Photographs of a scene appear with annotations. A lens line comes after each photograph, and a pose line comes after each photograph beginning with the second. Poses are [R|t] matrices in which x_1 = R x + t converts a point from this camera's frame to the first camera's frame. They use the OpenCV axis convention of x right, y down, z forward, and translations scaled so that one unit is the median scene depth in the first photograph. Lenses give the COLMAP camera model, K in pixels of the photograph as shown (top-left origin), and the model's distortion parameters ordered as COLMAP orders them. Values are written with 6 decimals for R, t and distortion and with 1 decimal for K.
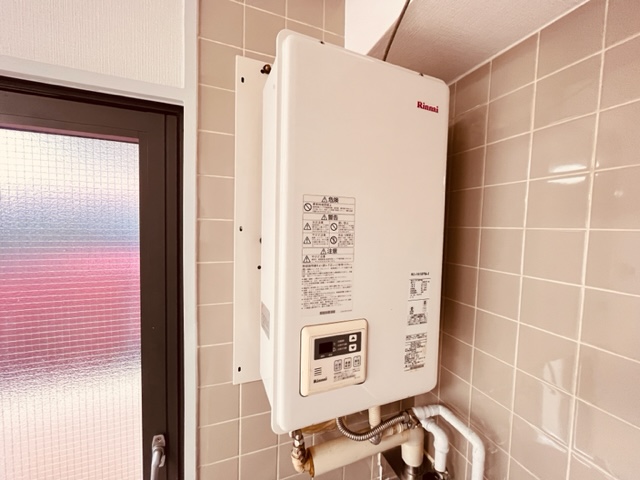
lens RADIAL K [[258.4, 0, 321.0], [0, 258.4, 240.4], [0, 0, 1]] dist [-0.002607, 0.000123]
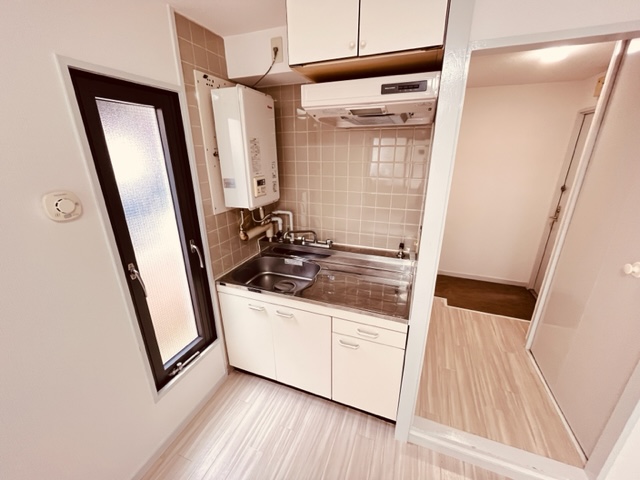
lens RADIAL K [[258.4, 0, 319.2], [0, 258.4, 239.7], [0, 0, 1]] dist [-0.002607, 0.000123]
pose [[0.670316, -0.266729, 0.692483, -1.792054], [0.061997, 0.950036, 0.305920, 0.097413], [-0.739482, -0.162131, 0.653361, -1.771702]]
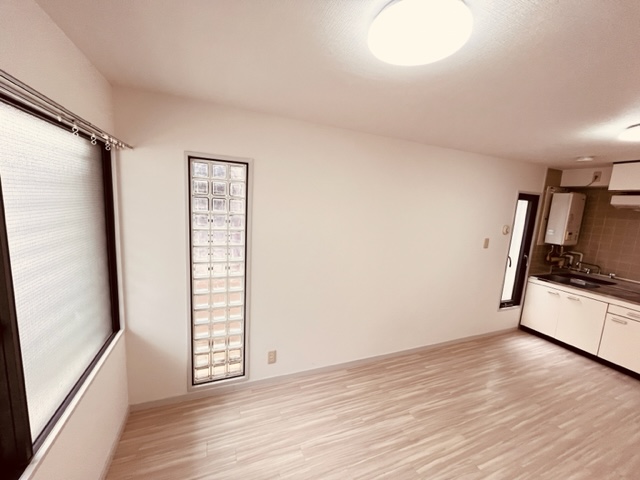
lens RADIAL K [[258.4, 0, 318.3], [0, 258.4, 241.4], [0, 0, 1]] dist [-0.002607, 0.000123]
pose [[0.998458, 0.045602, 0.031654, -6.336000], [-0.048224, 0.994978, 0.087716, 0.278469], [-0.027495, -0.089107, 0.995642, -5.300656]]
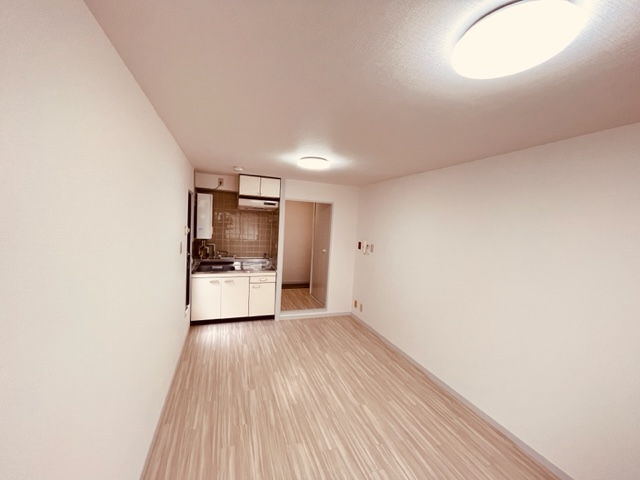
lens RADIAL K [[258.4, 0, 317.8], [0, 258.4, 237.9], [0, 0, 1]] dist [-0.002607, 0.000123]
pose [[0.002199, -0.061659, 0.998095, -7.468525], [0.006318, 0.998078, 0.061644, 0.174634], [-0.999978, 0.006171, 0.002585, -2.190435]]
